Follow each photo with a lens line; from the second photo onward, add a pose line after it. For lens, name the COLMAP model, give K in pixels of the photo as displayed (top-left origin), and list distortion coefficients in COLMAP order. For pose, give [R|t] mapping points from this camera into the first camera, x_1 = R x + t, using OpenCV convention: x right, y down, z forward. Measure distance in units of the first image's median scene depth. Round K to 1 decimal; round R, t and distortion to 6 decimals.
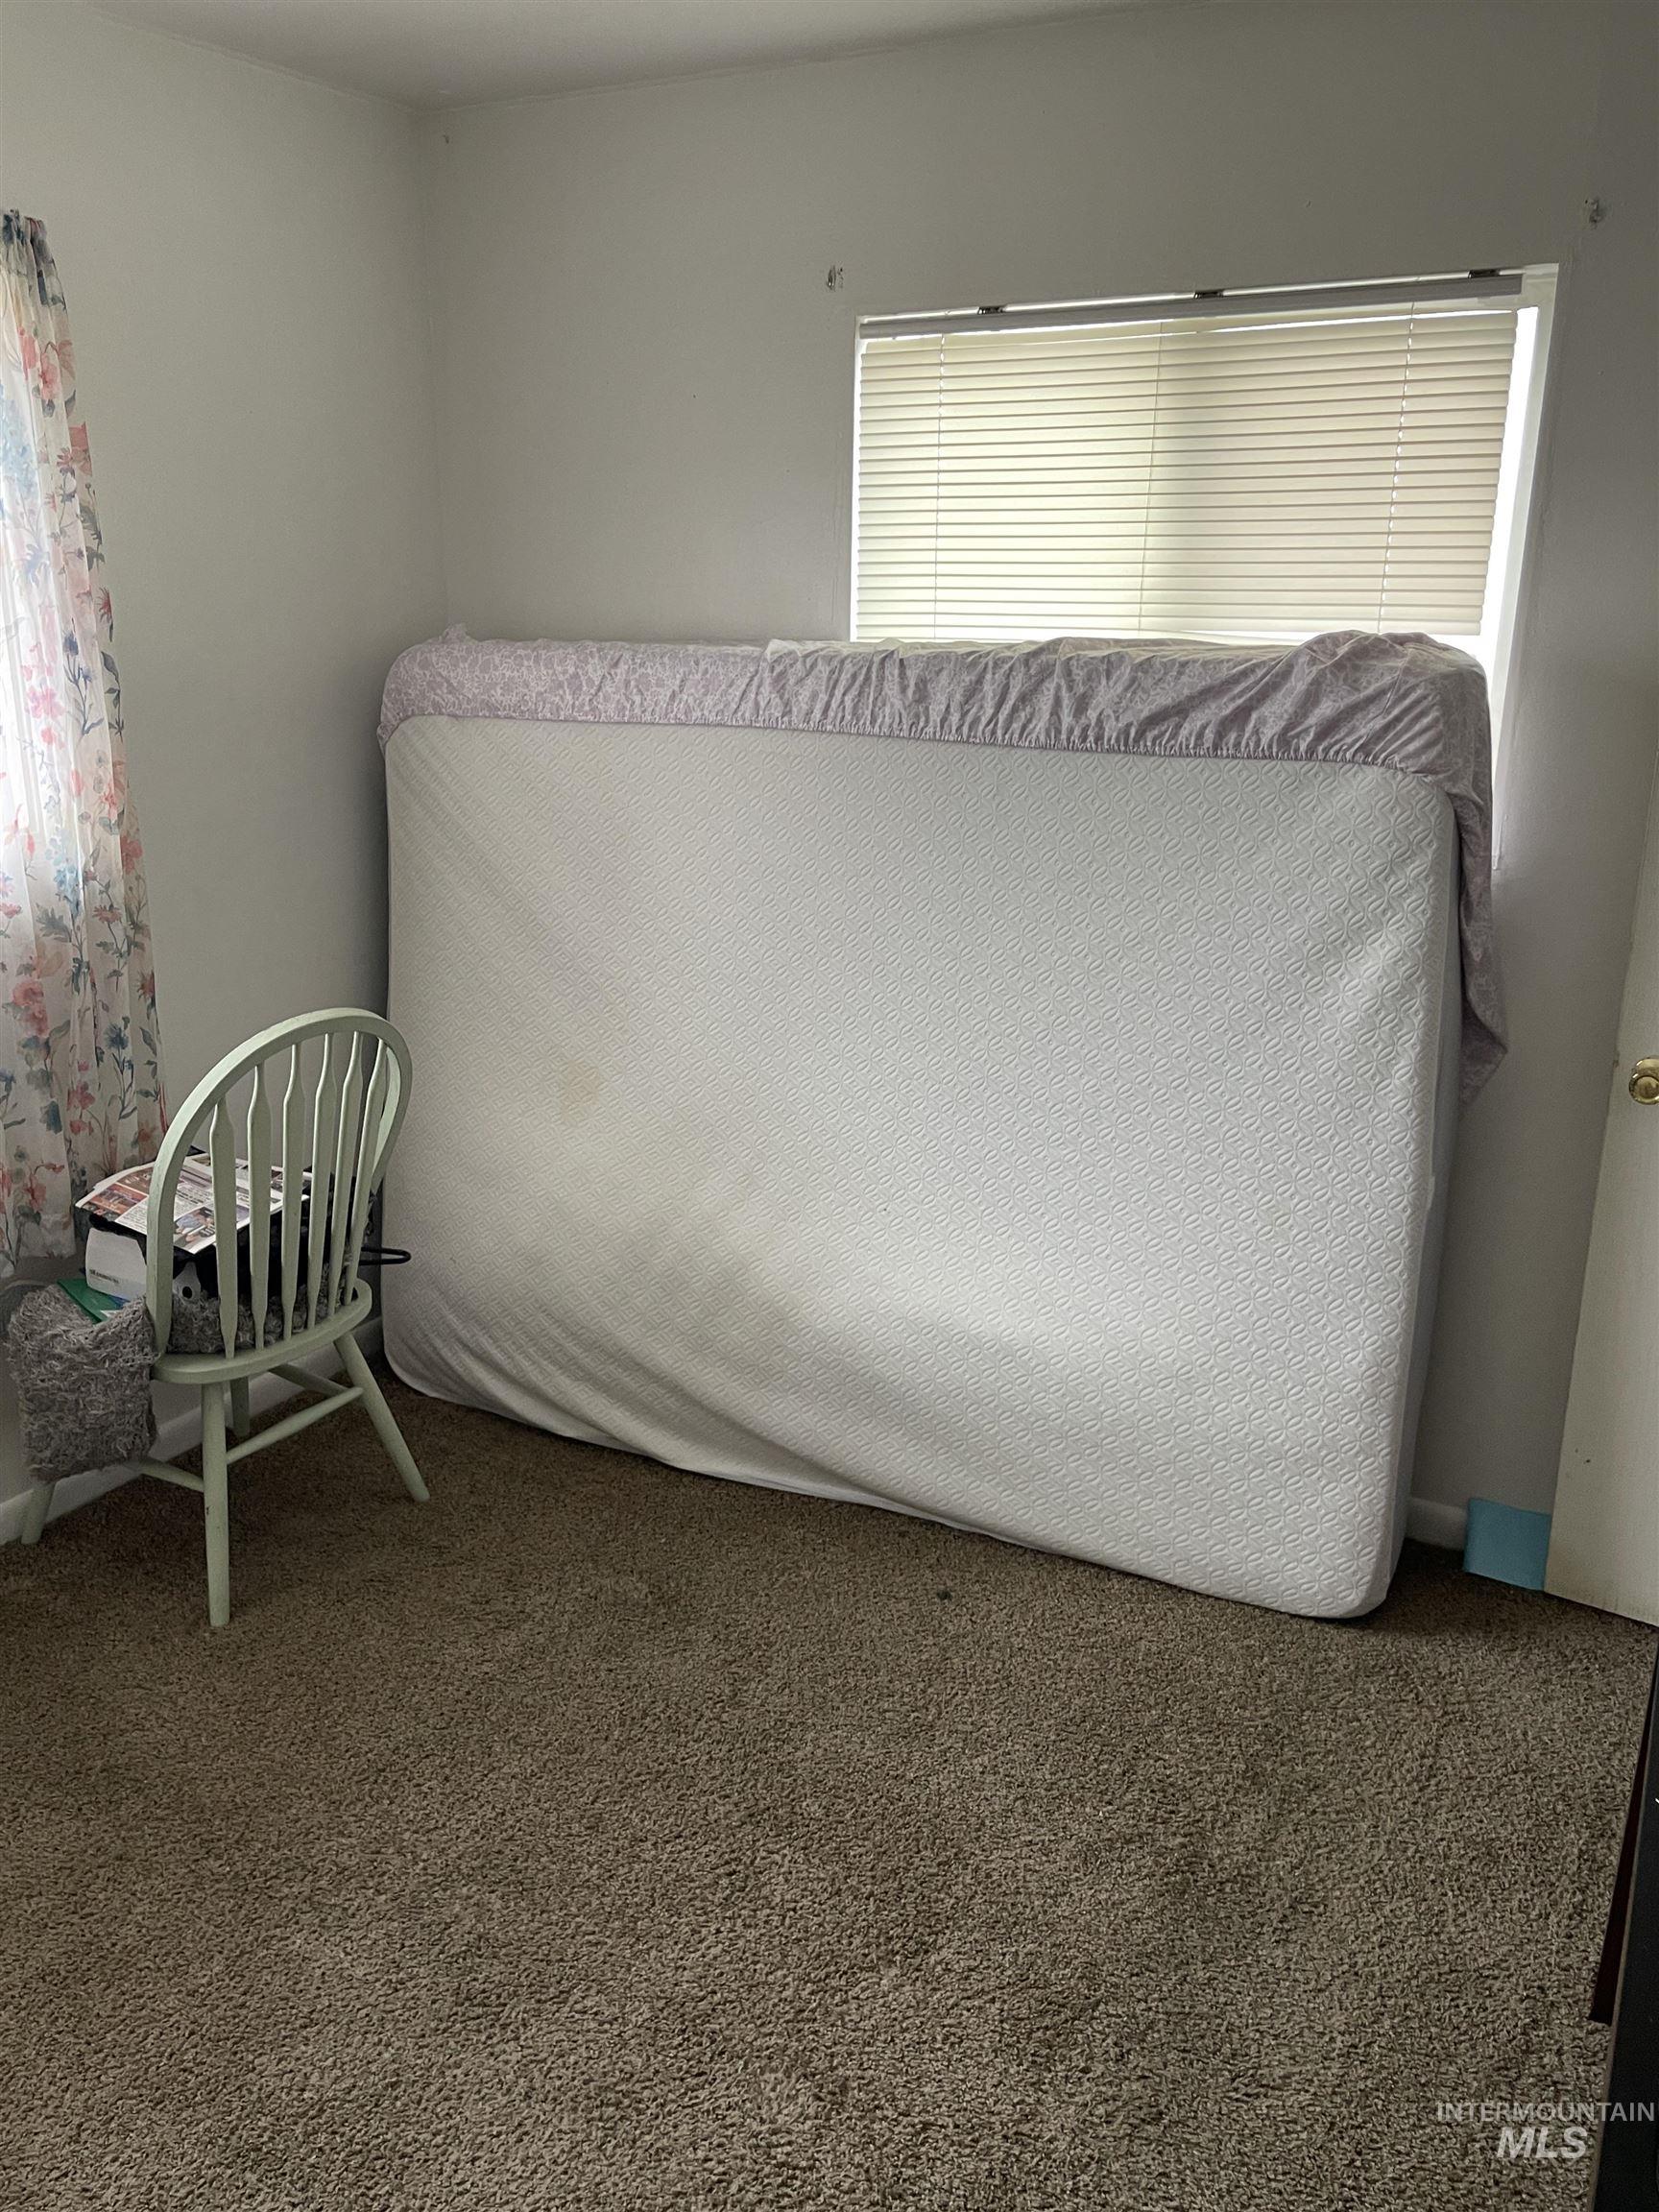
lens RADIAL K [[1714.7, 0, 837.1], [0, 1714.7, 1109.8], [0, 0, 1]] dist [0.054005, -0.076129]
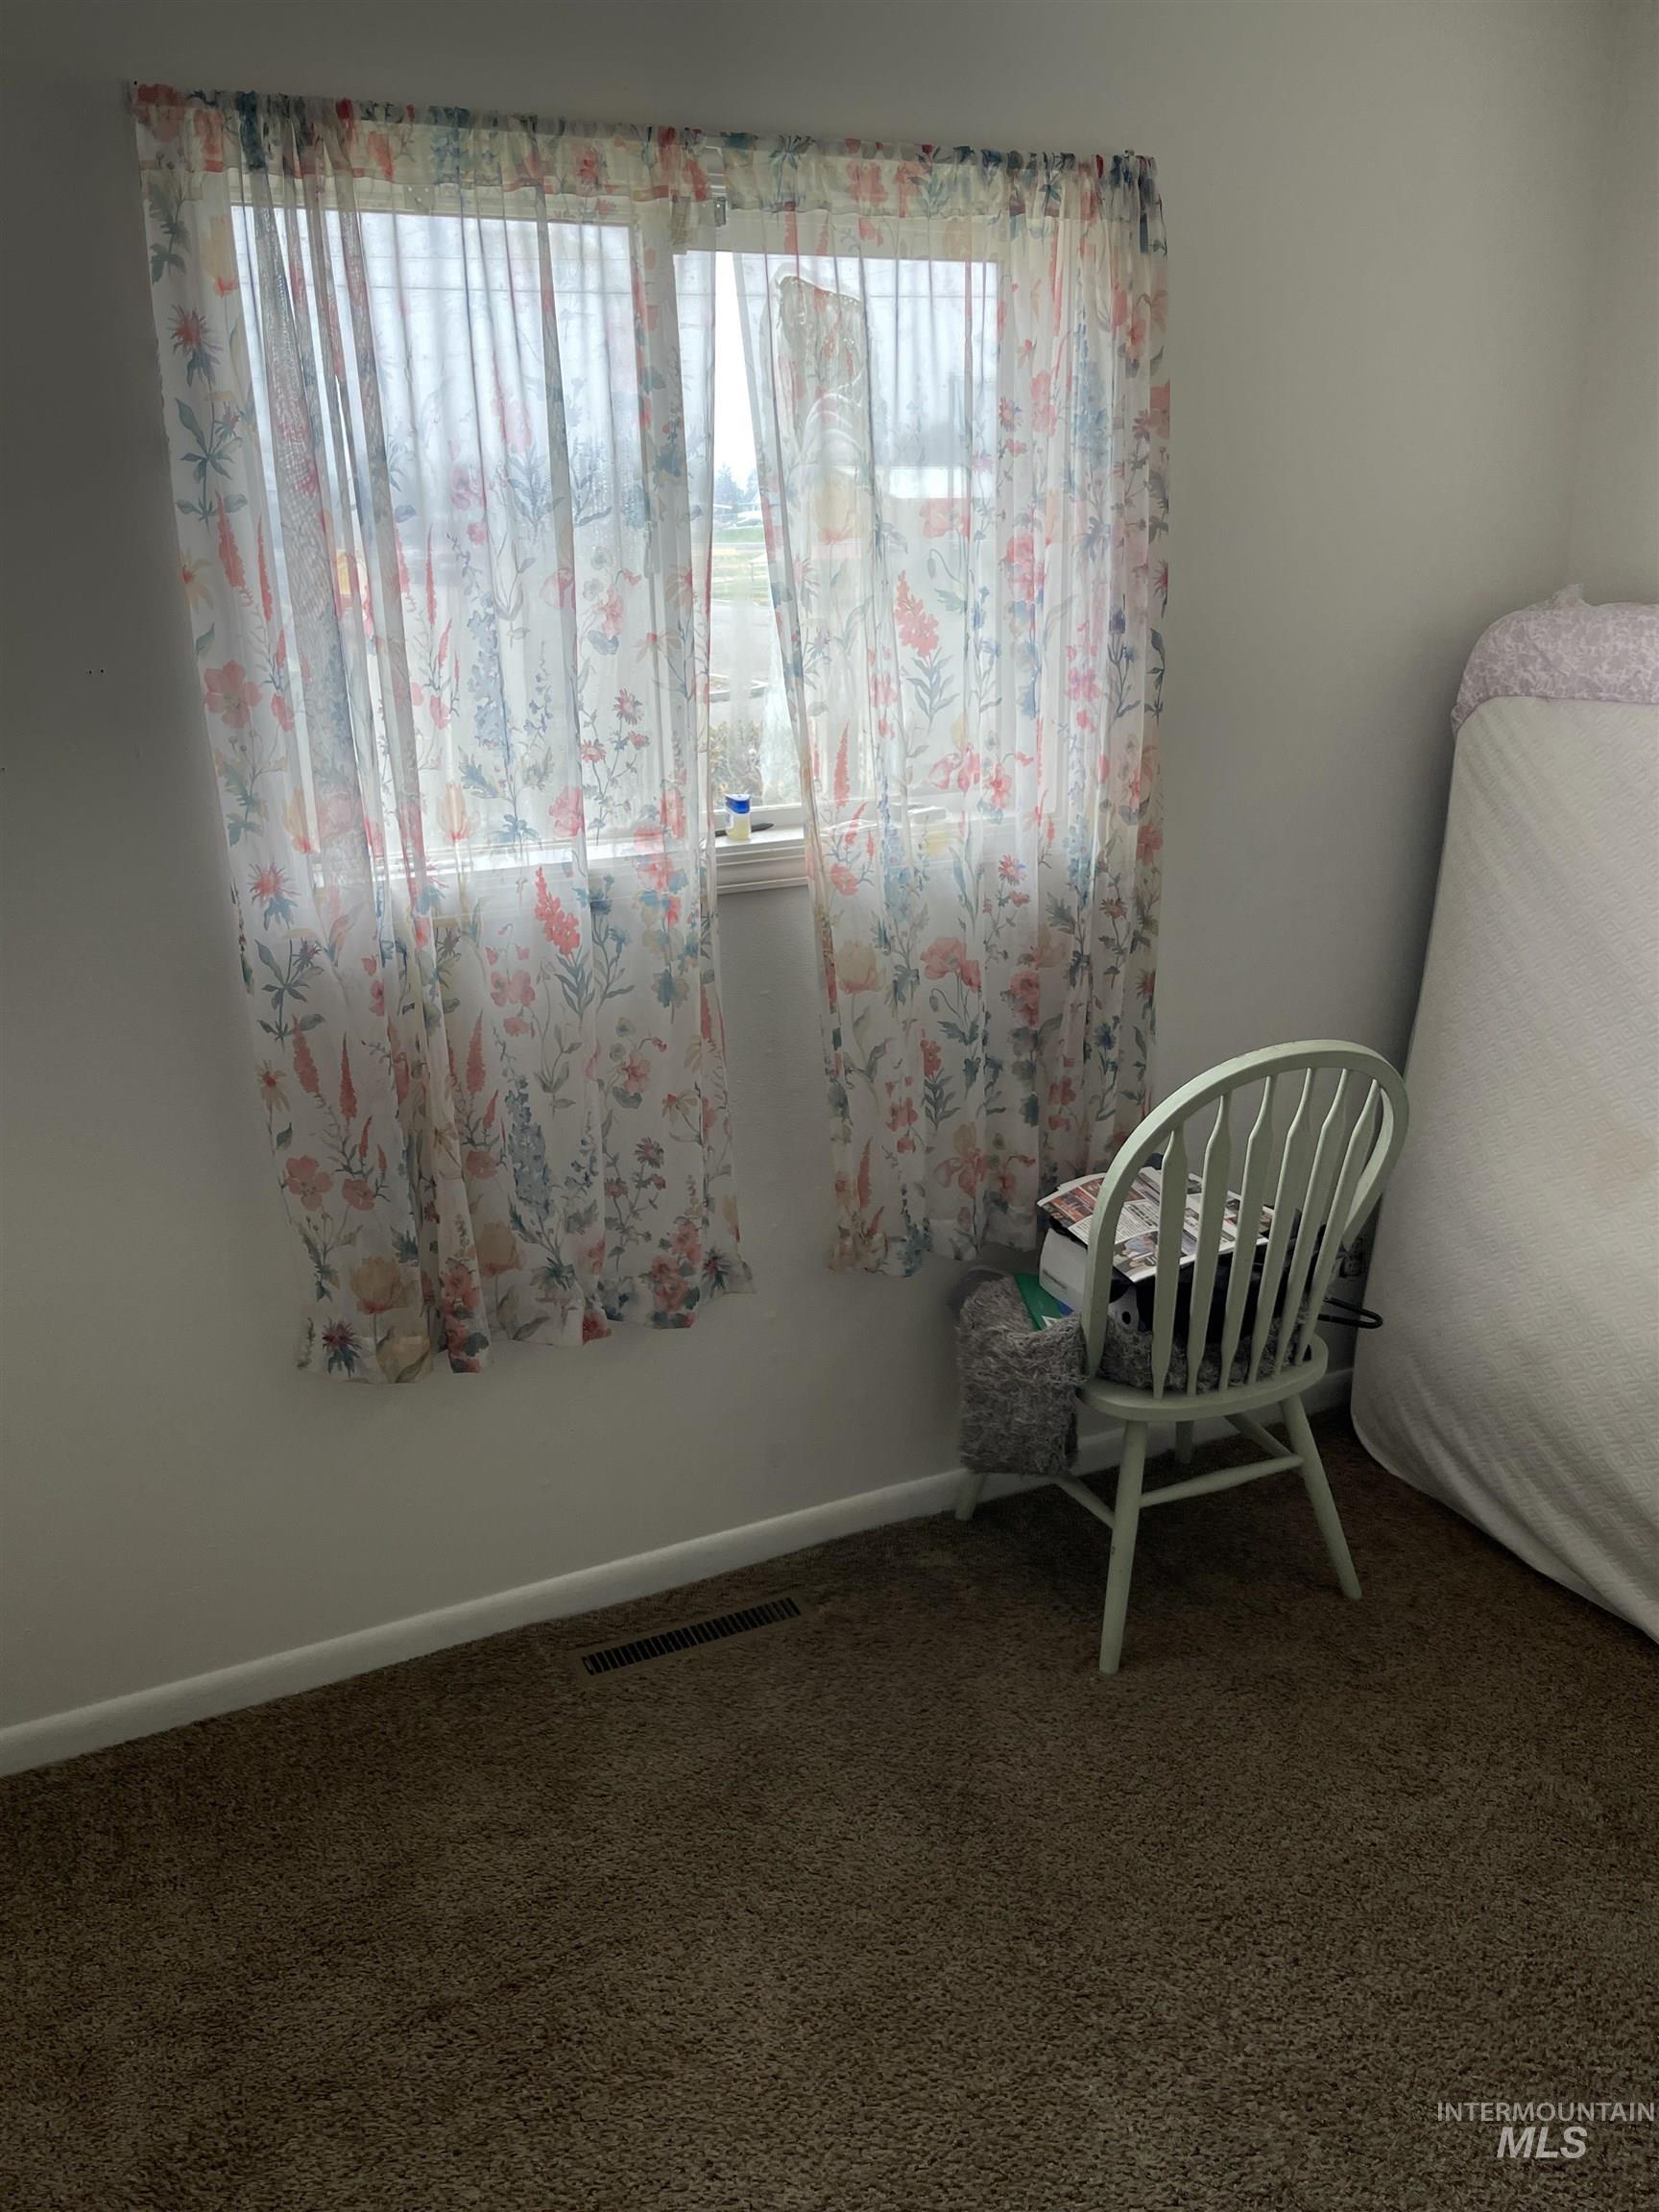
lens RADIAL K [[1714.7, 0, 837.1], [0, 1714.7, 1109.8], [0, 0, 1]] dist [0.054005, -0.076129]
pose [[0.806646, 0.155060, -0.570332, 0.011365], [-0.139704, 0.987650, 0.070928, -0.049333], [0.574287, 0.022464, 0.818346, 0.141593]]
